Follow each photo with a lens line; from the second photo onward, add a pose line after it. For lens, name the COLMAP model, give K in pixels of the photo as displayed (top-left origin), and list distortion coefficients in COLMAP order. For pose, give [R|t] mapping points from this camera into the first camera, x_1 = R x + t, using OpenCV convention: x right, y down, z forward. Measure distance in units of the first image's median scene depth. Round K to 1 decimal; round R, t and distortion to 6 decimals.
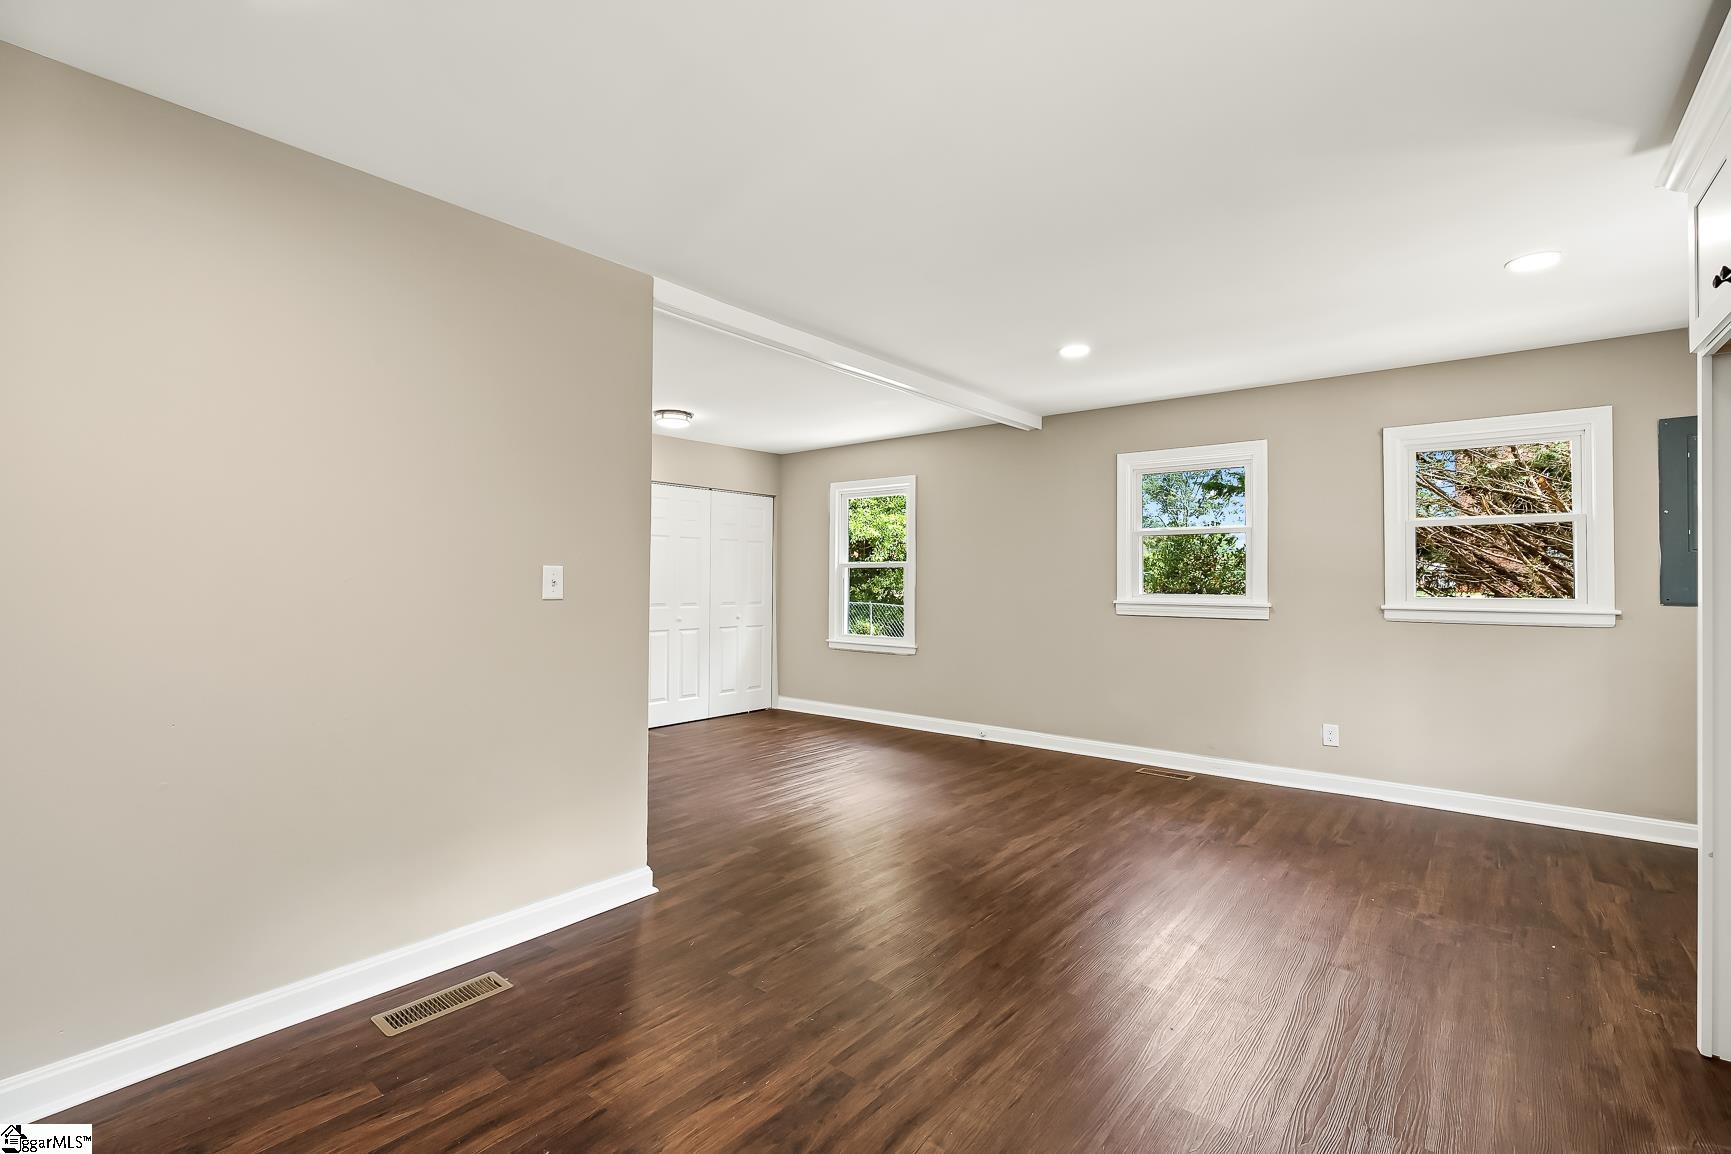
lens RADIAL K [[783.6, 0, 867.3], [0, 783.6, 583.8], [0, 0, 1]] dist [-0.004147, -0.000084]
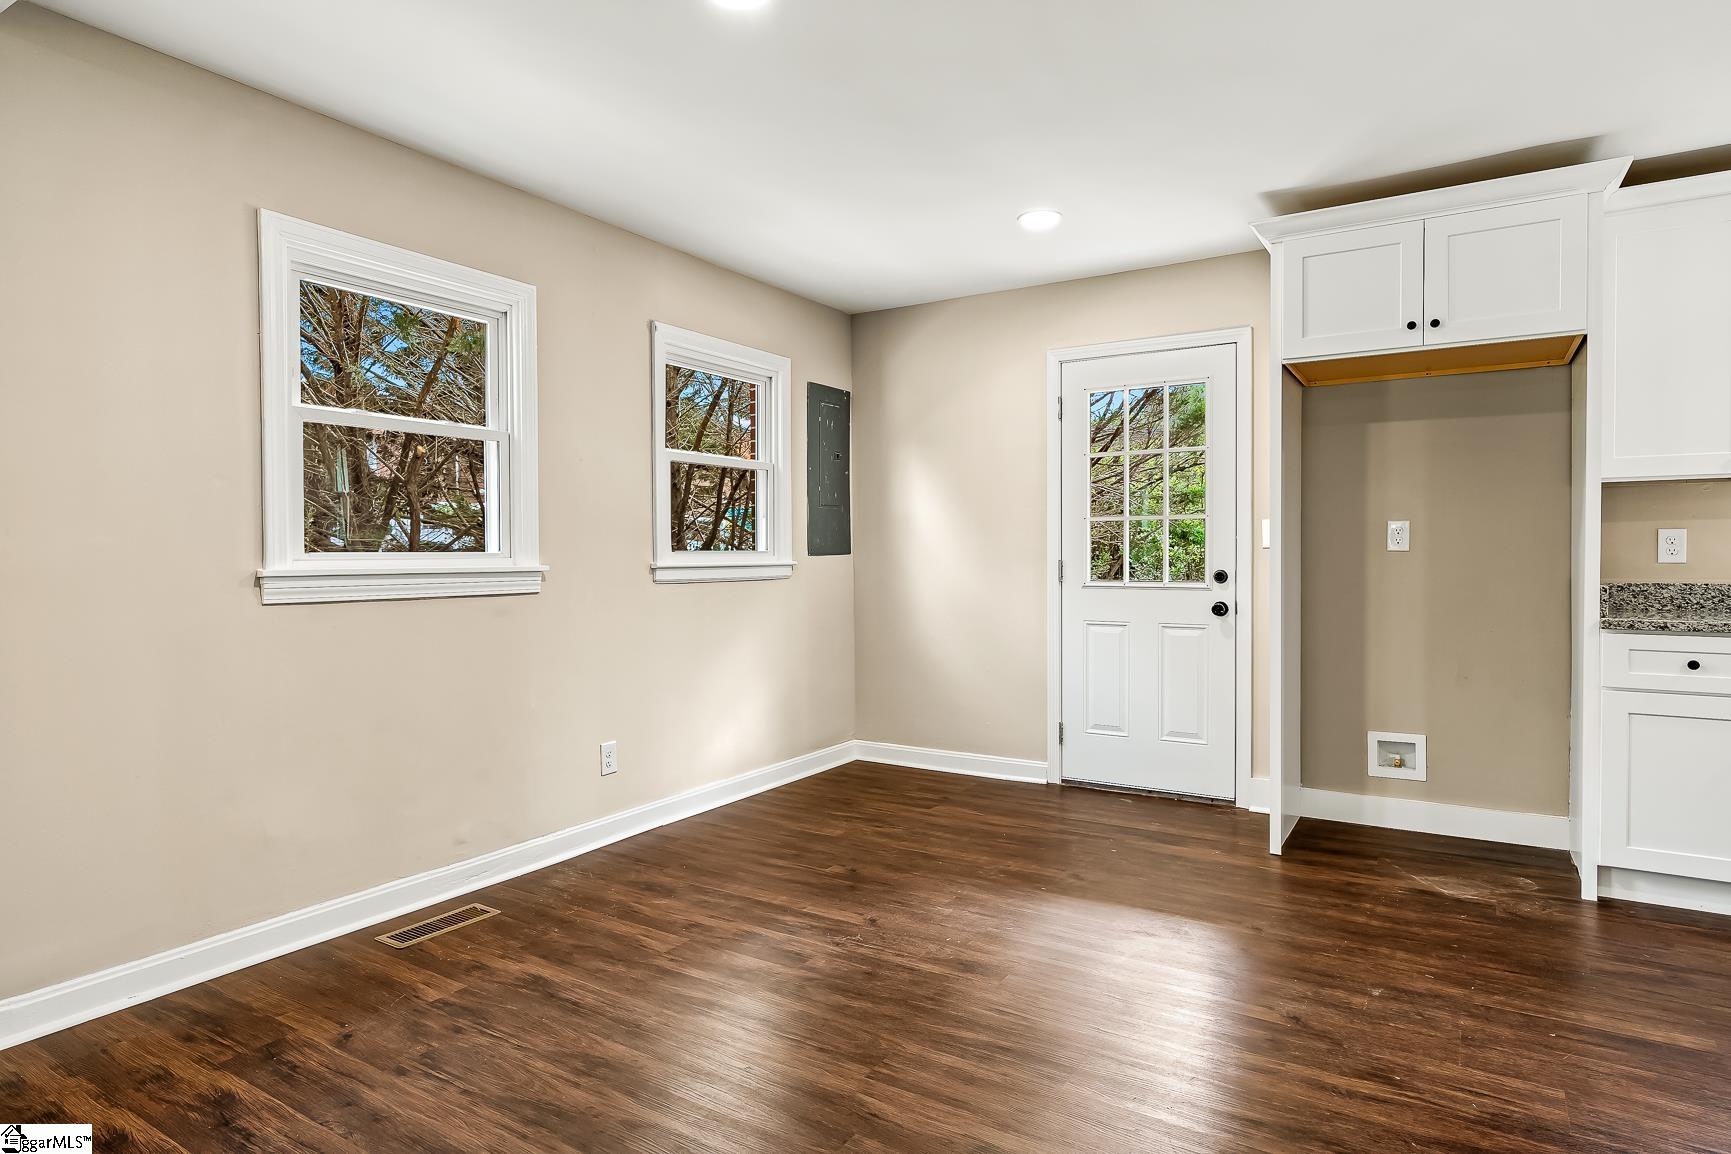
lens RADIAL K [[986.6, 0, 865.5], [0, 986.6, 577.0], [0, 0, 1]] dist [0.001970, 0.000167]
pose [[-0.142579, -0.038299, 0.989042, -0.343503], [0.002331, 0.999235, 0.039030, 0.006768], [-0.989781, 0.007871, -0.142381, 1.126265]]
